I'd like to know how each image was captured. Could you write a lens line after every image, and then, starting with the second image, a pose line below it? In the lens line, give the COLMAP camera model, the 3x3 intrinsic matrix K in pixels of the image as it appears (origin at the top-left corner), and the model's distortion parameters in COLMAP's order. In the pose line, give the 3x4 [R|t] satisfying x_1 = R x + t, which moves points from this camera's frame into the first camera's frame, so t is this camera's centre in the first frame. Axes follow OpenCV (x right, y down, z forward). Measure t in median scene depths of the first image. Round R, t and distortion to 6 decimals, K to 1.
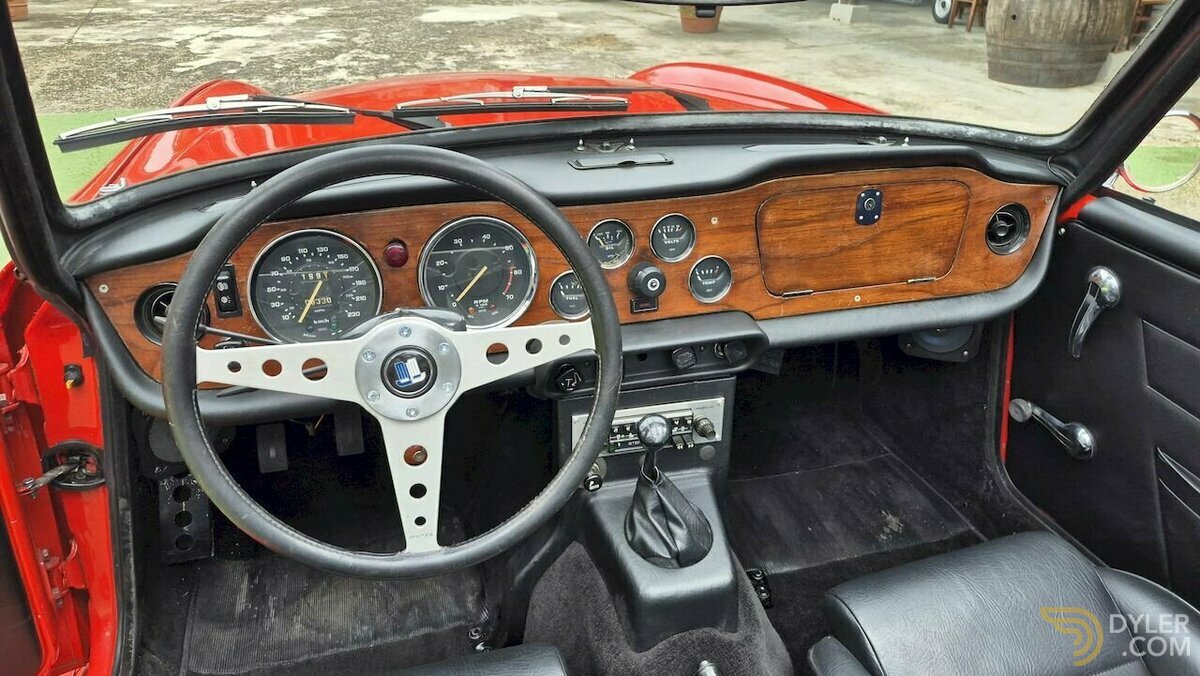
lens RADIAL K [[829.3, 0, 600.0], [0, 829.3, 338.0], [0, 0, 1]] dist [0.073264, -0.078475]
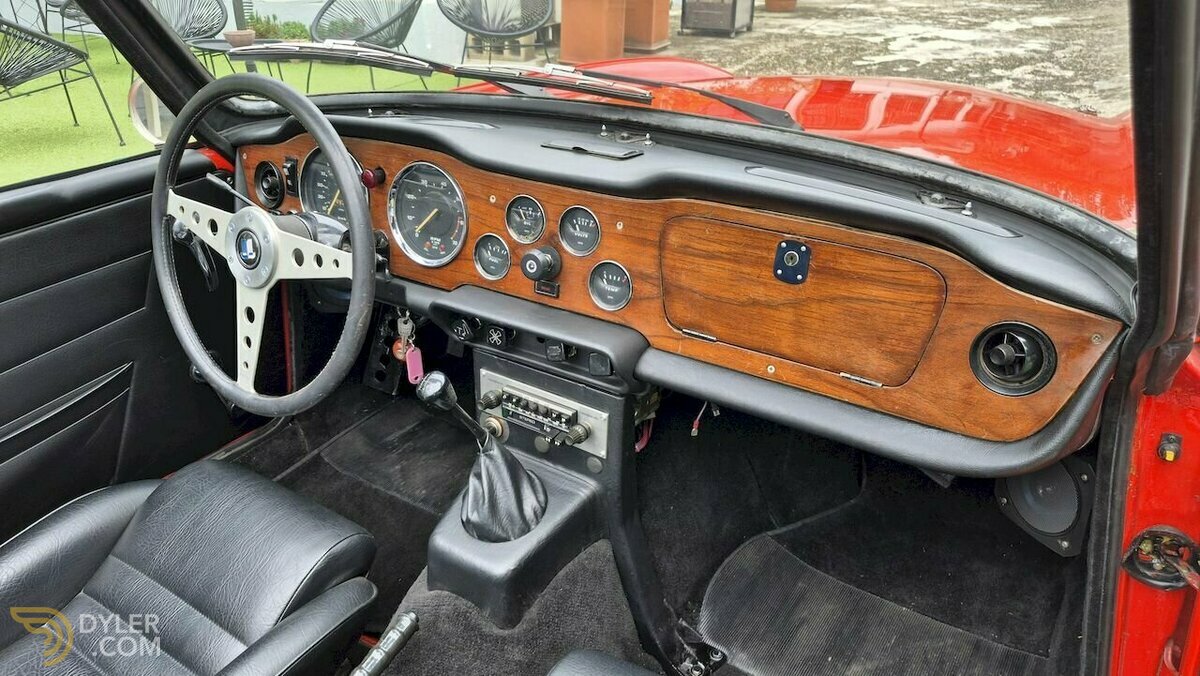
lens RADIAL K [[827.5, 0, 604.6], [0, 827.5, 343.7], [0, 0, 1]] dist [0.105727, -0.181047]
pose [[0.664457, 0.334177, -0.668448, 0.748648], [-0.333489, 0.933044, 0.134958, -0.128574], [0.668791, 0.133246, 0.731412, 0.298506]]
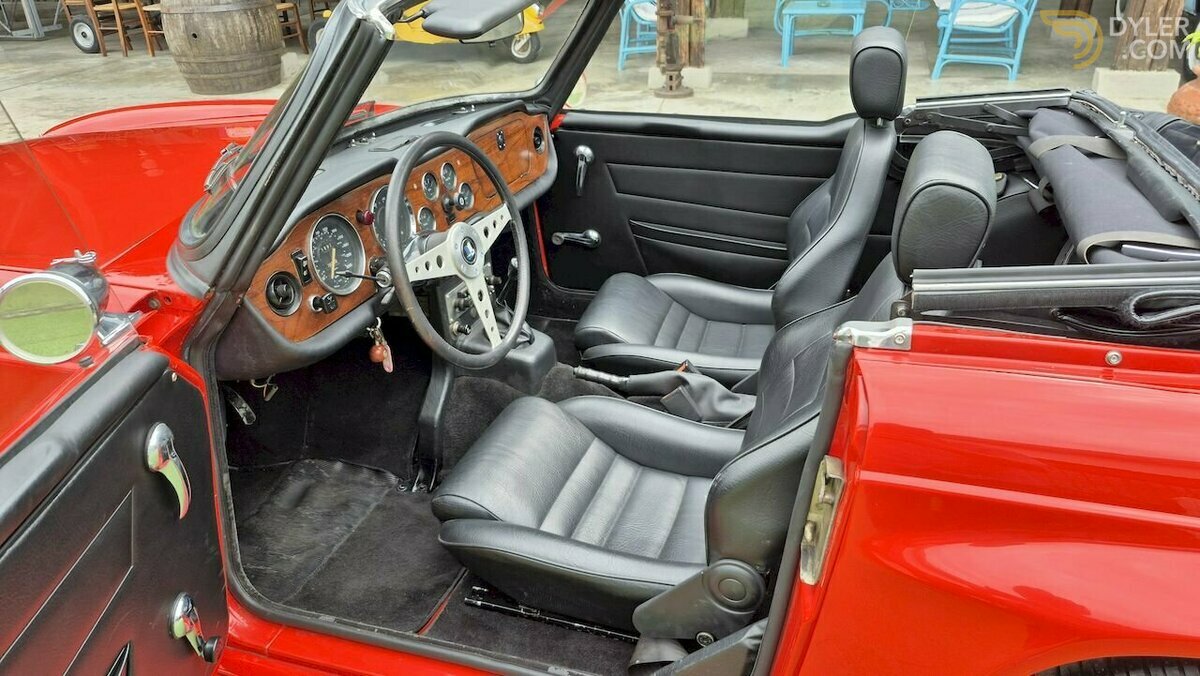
lens RADIAL K [[855.7, 0, 600.0], [0, 855.7, 338.0], [0, 0, 1]] dist [0.038046, -0.089625]
pose [[0.567362, -0.382178, 0.729411, -1.084936], [0.396667, 0.903079, 0.164631, 0.013224], [-0.721634, 0.195928, 0.663970, -0.328499]]
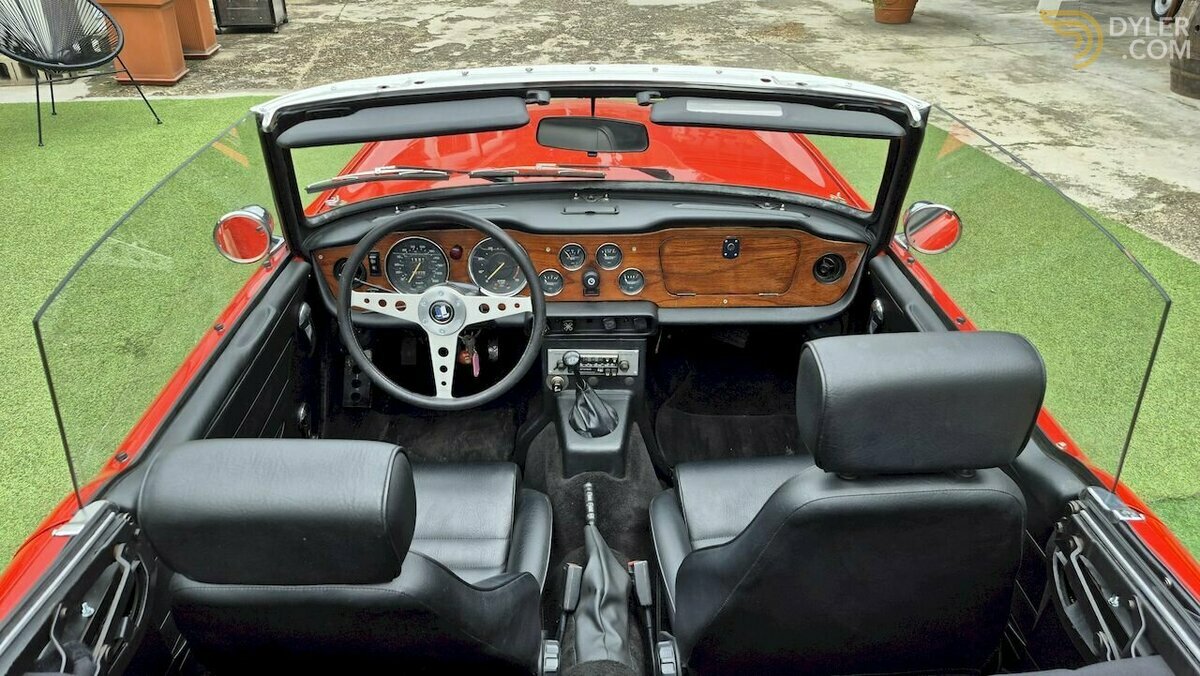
lens RADIAL K [[821.4, 0, 605.1], [0, 821.4, 343.3], [0, 0, 1]] dist [0.129988, -0.134955]
pose [[0.967374, 0.120655, -0.222779, 0.462107], [-0.109525, 0.992067, 0.061703, -0.040155], [0.228457, -0.035290, 0.972914, -0.683591]]
